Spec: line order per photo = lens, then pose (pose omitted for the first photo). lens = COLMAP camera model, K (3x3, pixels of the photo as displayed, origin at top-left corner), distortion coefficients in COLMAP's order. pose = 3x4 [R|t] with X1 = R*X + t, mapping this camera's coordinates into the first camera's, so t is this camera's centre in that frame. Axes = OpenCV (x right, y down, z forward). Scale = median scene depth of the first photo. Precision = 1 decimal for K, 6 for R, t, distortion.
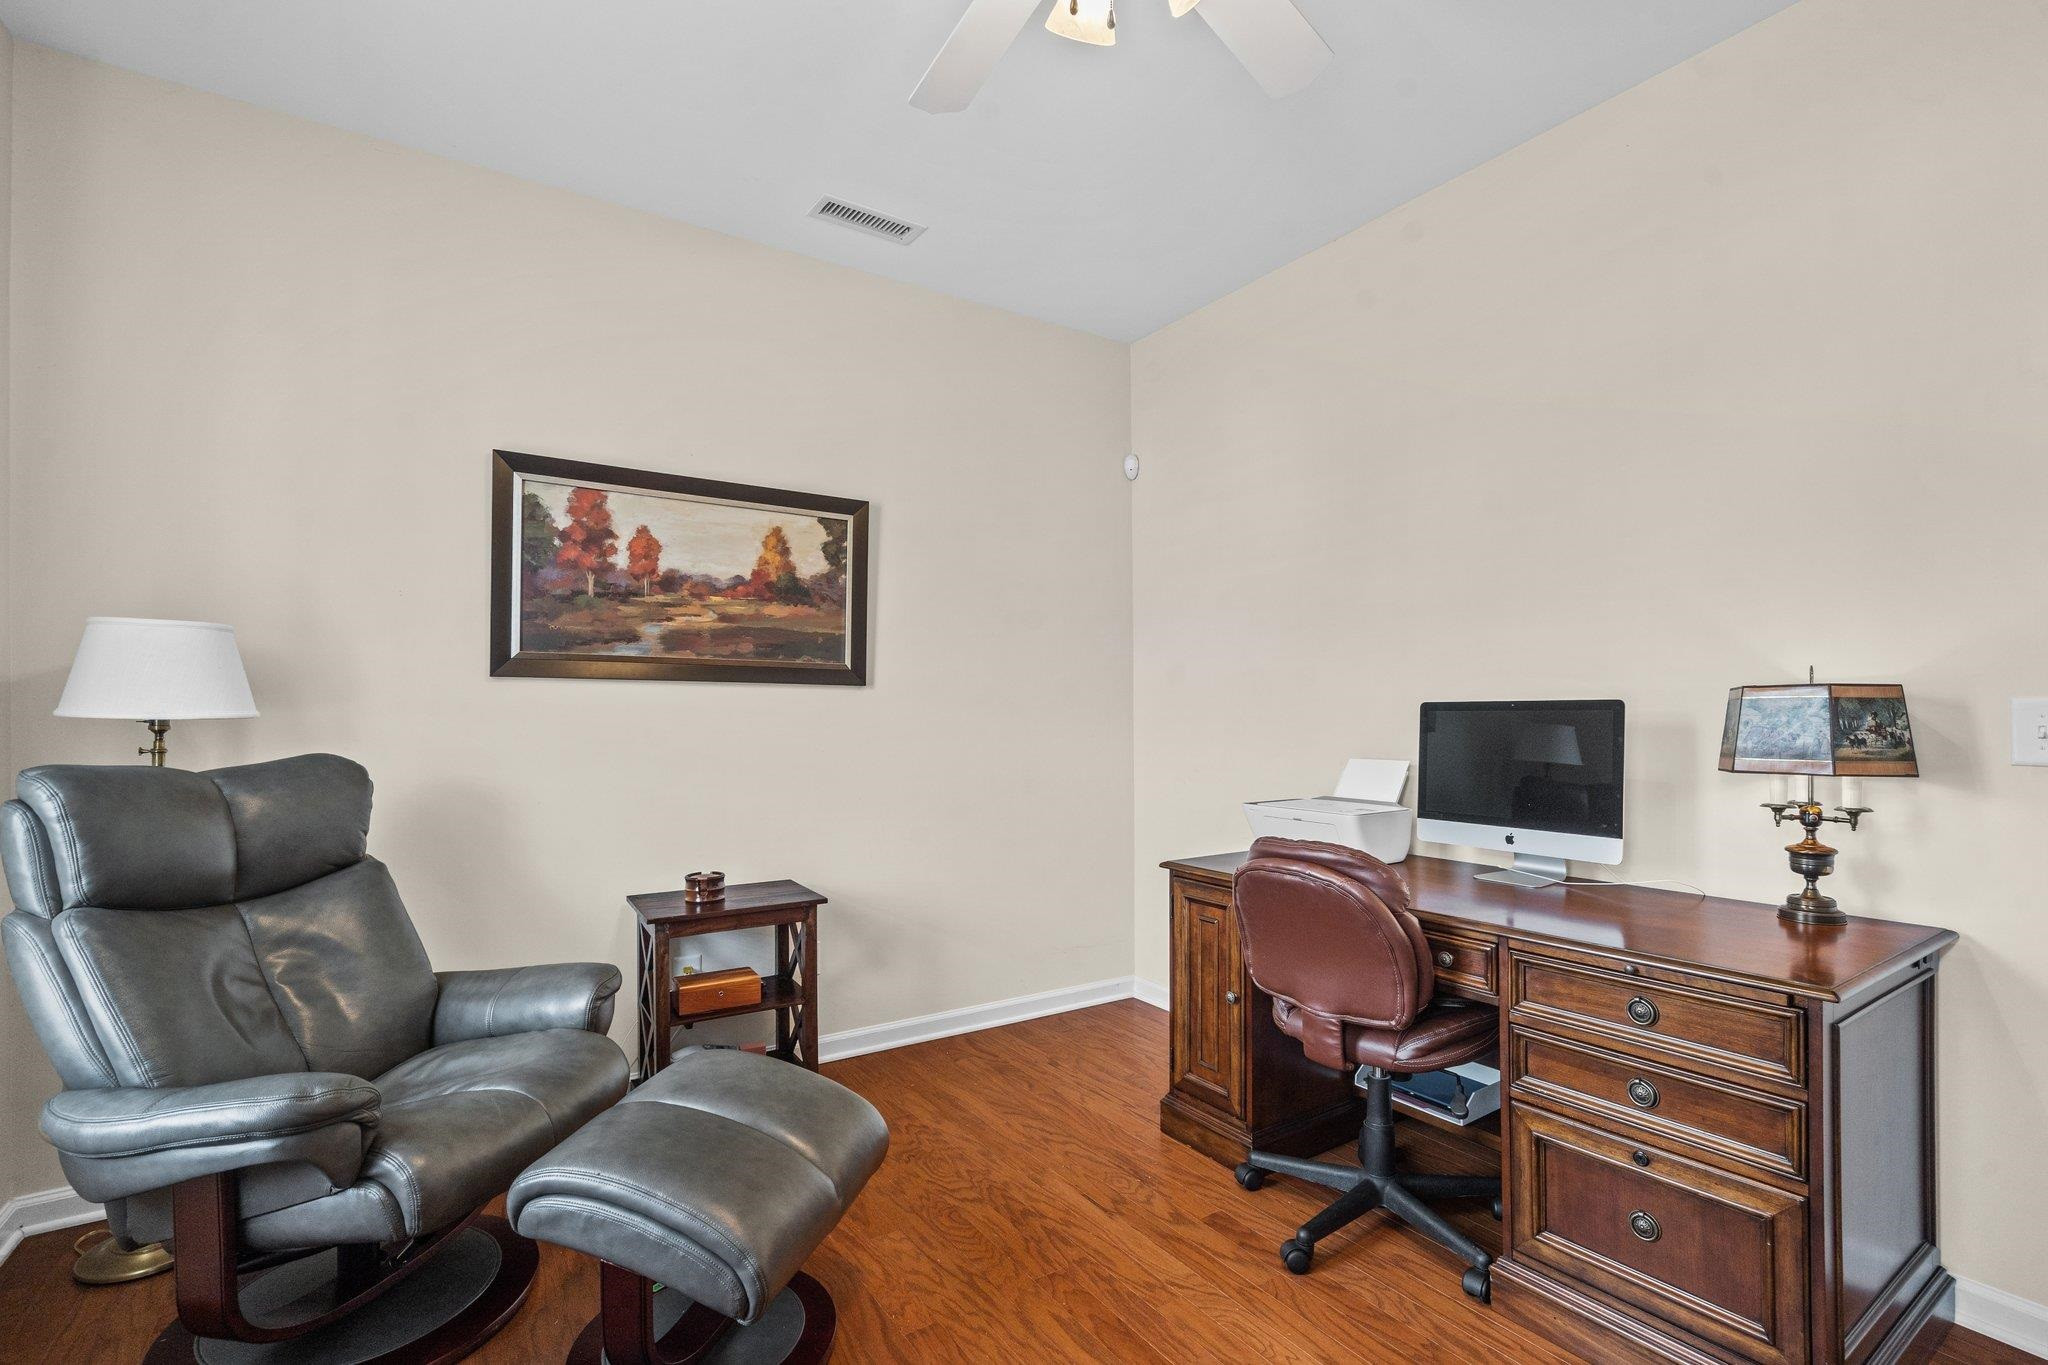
lens RADIAL K [[946.6, 0, 1024.5], [0, 946.6, 698.8], [0, 0, 1]] dist [-0.004763, 0.001618]
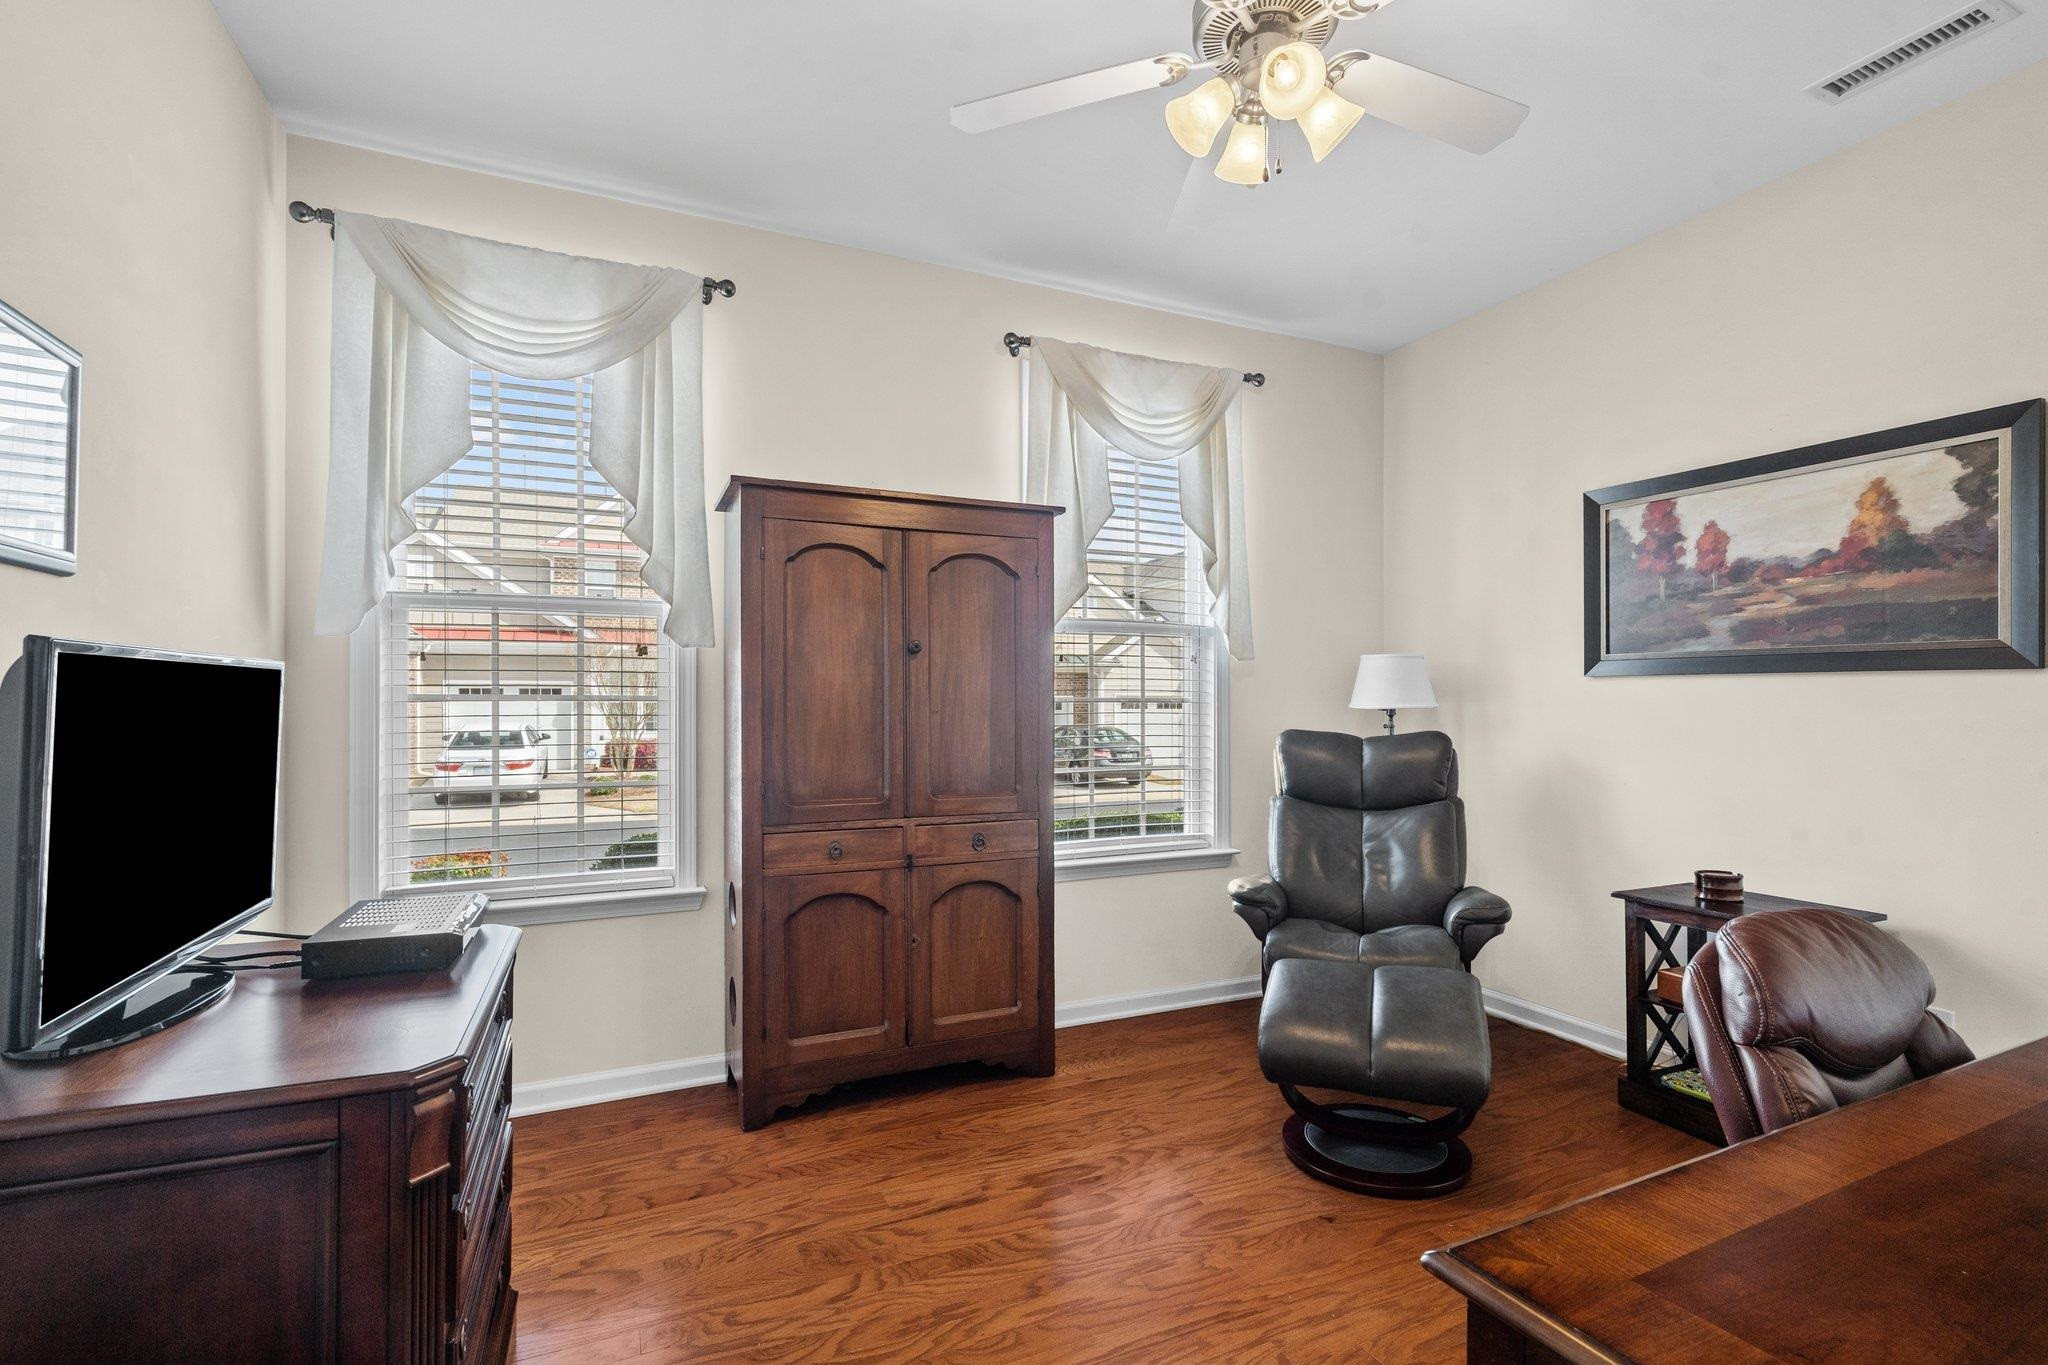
lens RADIAL K [[946.6, 0, 1026.9], [0, 946.6, 684.6], [0, 0, 1]] dist [-0.004763, 0.001618]
pose [[-0.167122, -0.020243, -0.985728, 0.700716], [0.008916, 0.999717, -0.022042, 0.007153], [0.985896, -0.012472, -0.166894, 0.439892]]
